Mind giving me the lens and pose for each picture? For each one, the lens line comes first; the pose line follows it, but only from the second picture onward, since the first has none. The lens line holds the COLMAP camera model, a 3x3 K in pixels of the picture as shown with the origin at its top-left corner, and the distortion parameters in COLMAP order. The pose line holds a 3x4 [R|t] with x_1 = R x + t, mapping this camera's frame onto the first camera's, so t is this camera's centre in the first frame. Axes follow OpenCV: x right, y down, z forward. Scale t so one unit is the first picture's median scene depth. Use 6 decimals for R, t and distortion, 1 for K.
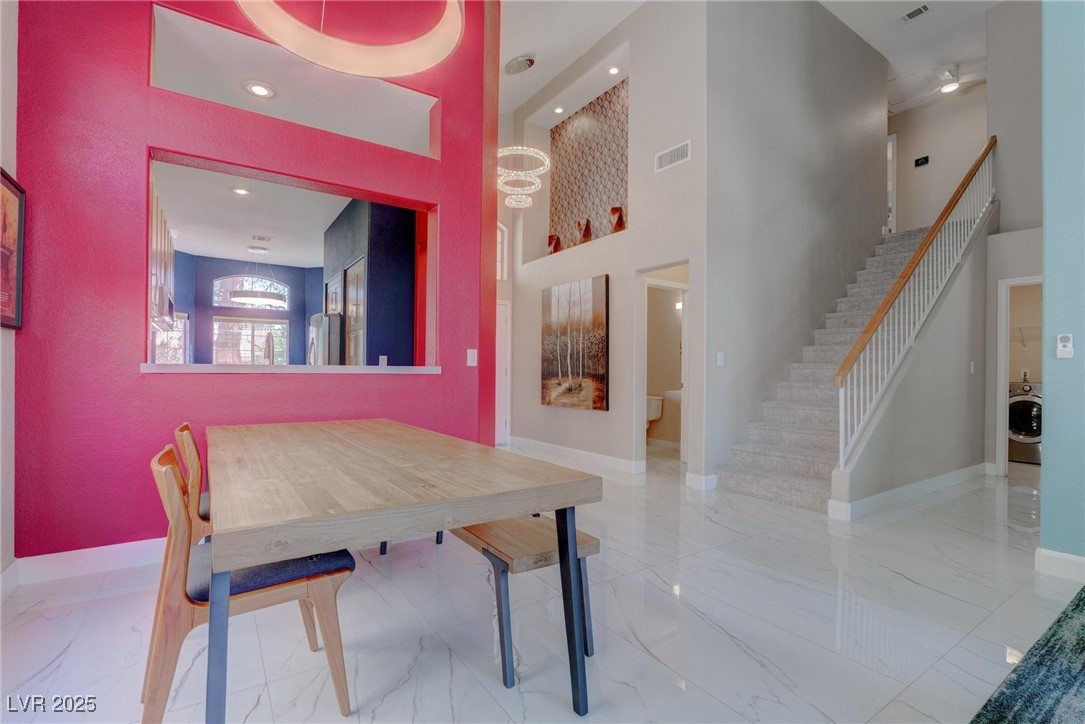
lens RADIAL K [[491.9, 0, 536.1], [0, 491.9, 372.6], [0, 0, 1]] dist [-0.018650, 0.005069]
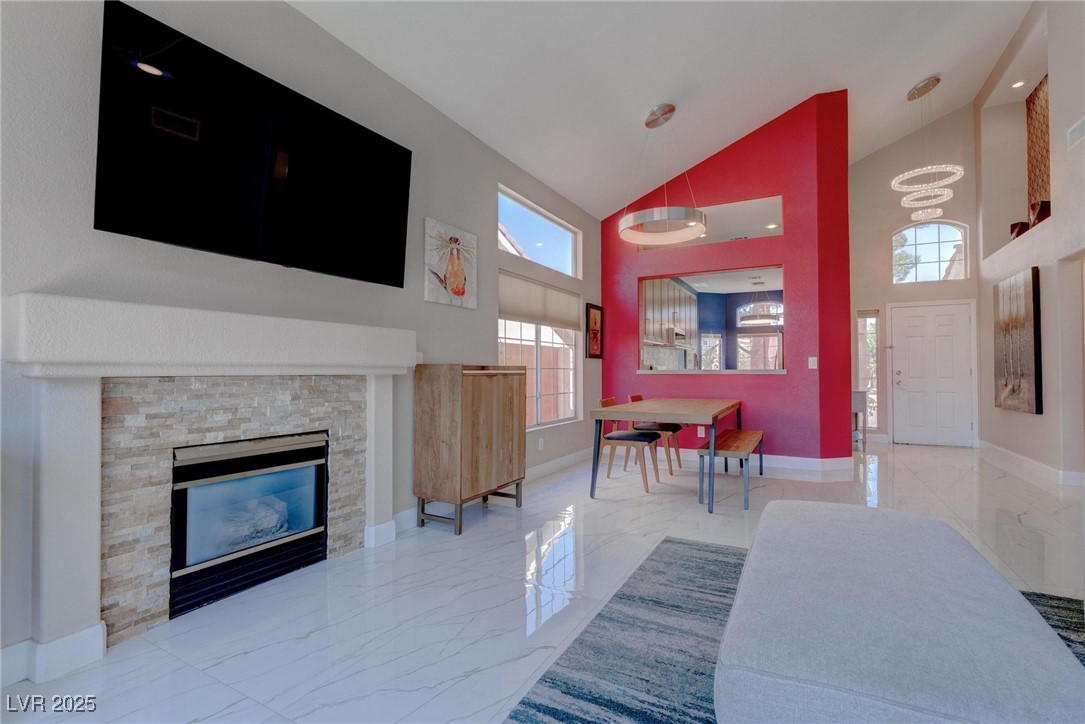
lens RADIAL K [[491.9, 0, 540.0], [0, 491.9, 361.5], [0, 0, 1]] dist [-0.018650, 0.005069]
pose [[0.458974, -0.028345, -0.887997, 0.454332], [0.002935, 0.999534, -0.030388, 0.004066], [0.888445, 0.011341, 0.458843, -0.211814]]
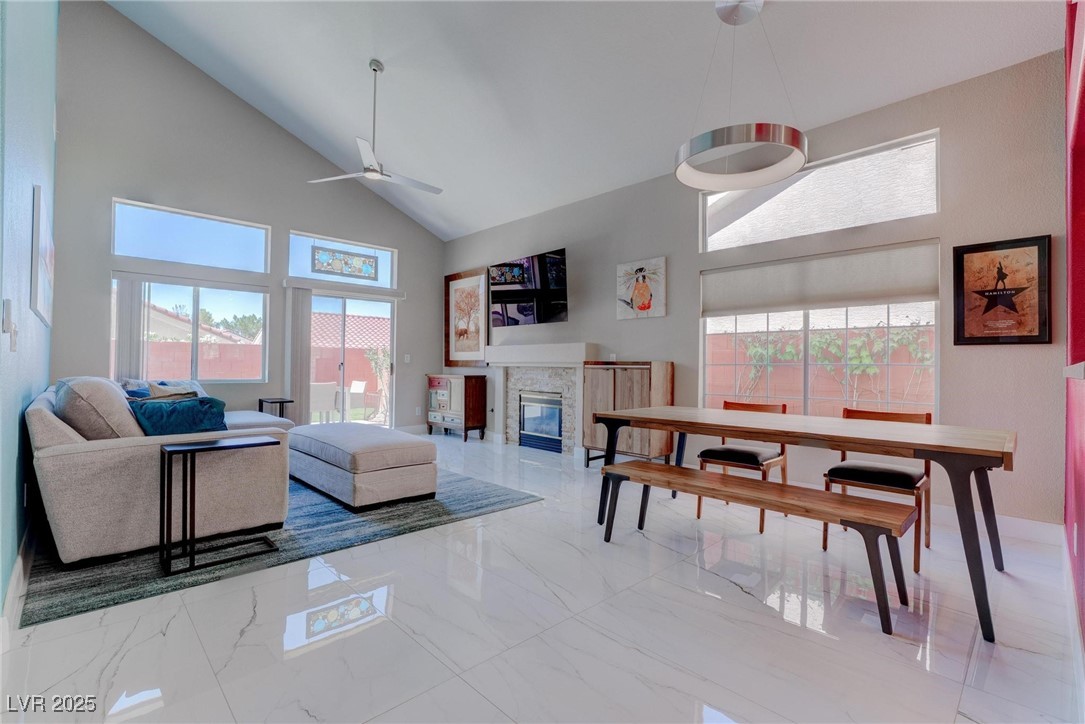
lens RADIAL K [[491.9, 0, 540.0], [0, 491.9, 363.0], [0, 0, 1]] dist [-0.018650, 0.005069]
pose [[-0.984435, -0.021797, -0.174390, 0.180284], [-0.021563, 0.999762, -0.003236, -0.001777], [0.174419, 0.000574, -0.984671, 0.750965]]
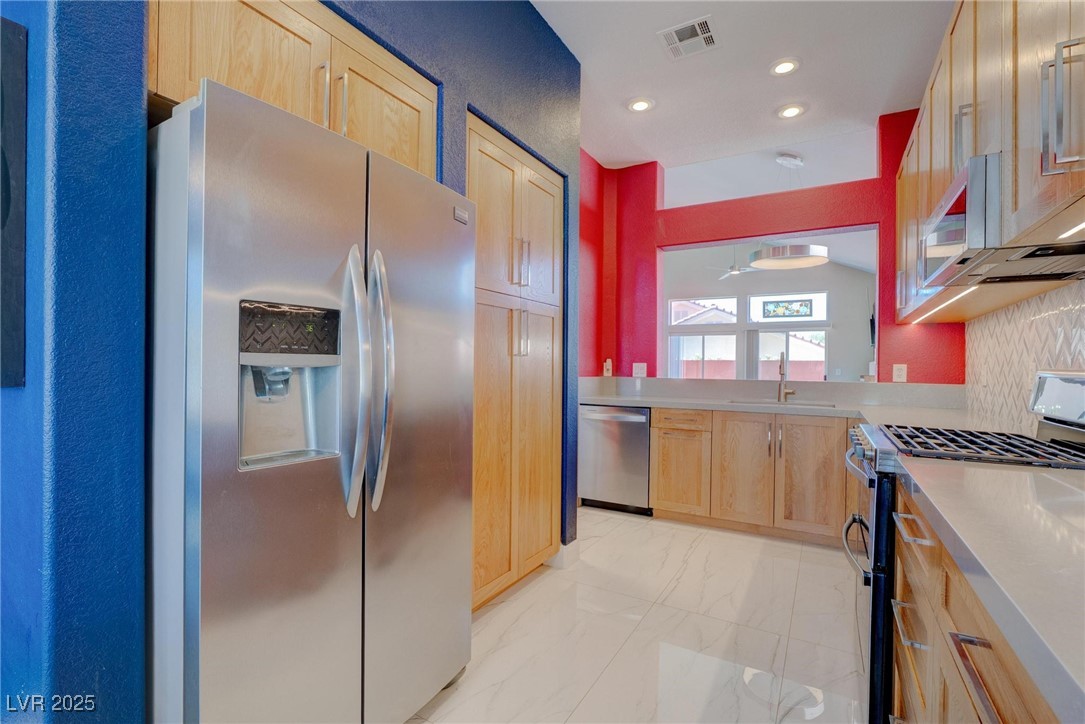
lens RADIAL K [[491.9, 0, 545.5], [0, 491.9, 368.5], [0, 0, 1]] dist [-0.018650, 0.005069]
pose [[-0.442798, -0.017856, 0.896444, -0.695185], [-0.014108, 0.999817, 0.012946, -0.027023], [-0.896511, -0.006914, -0.442968, 1.049469]]
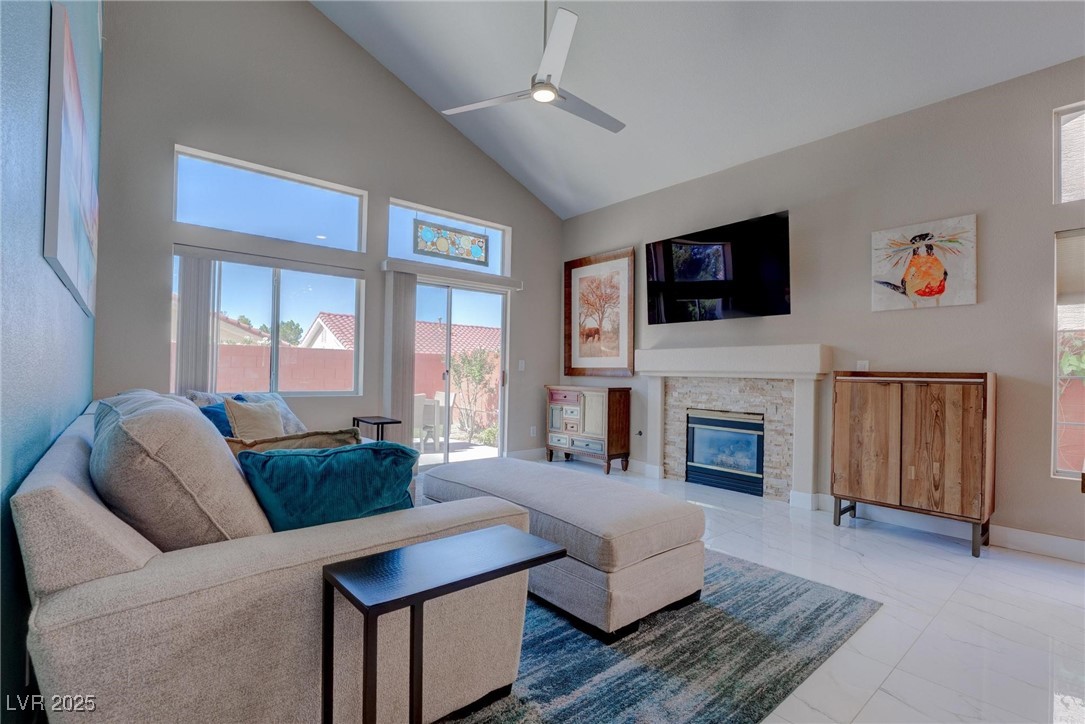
lens RADIAL K [[491.9, 0, 533.4], [0, 491.9, 374.6], [0, 0, 1]] dist [-0.018650, 0.005069]
pose [[-0.993433, -0.027745, -0.111005, 0.369397], [-0.028763, 0.999558, 0.007580, 0.000777], [0.110745, 0.010723, -0.993791, 0.471166]]
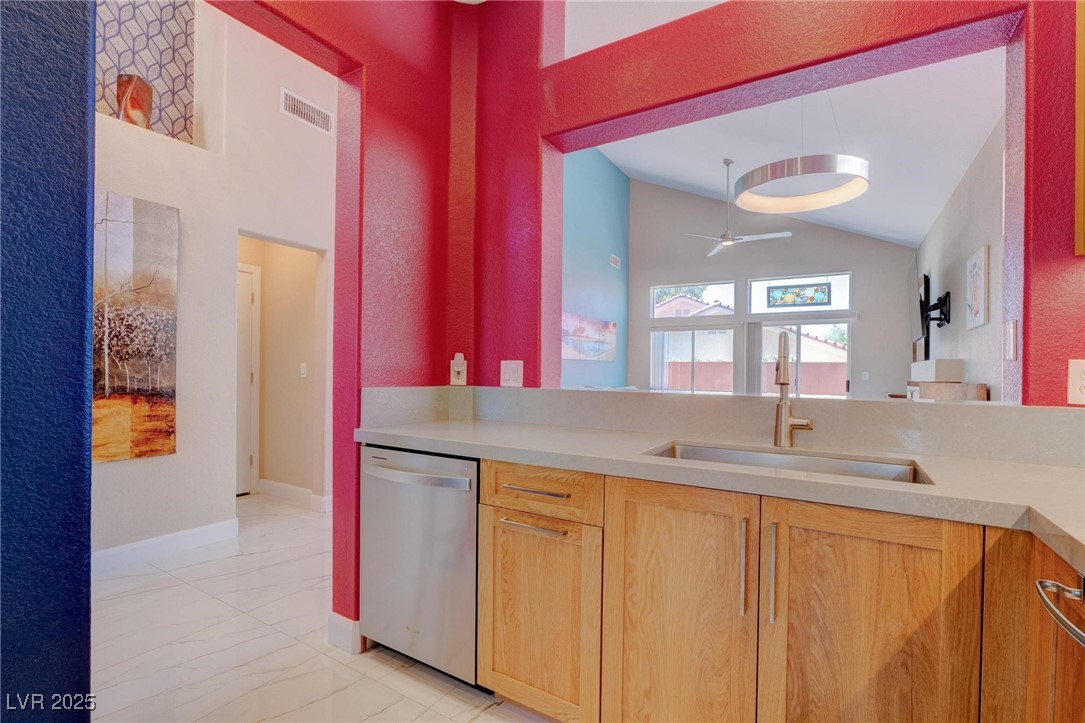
lens RADIAL K [[491.9, 0, 542.1], [0, 491.9, 374.2], [0, 0, 1]] dist [-0.018650, 0.005069]
pose [[-0.420166, -0.021124, 0.907201, -0.467536], [-0.012889, 0.999767, 0.017310, -0.023988], [-0.907356, -0.004420, -0.420340, 0.749000]]
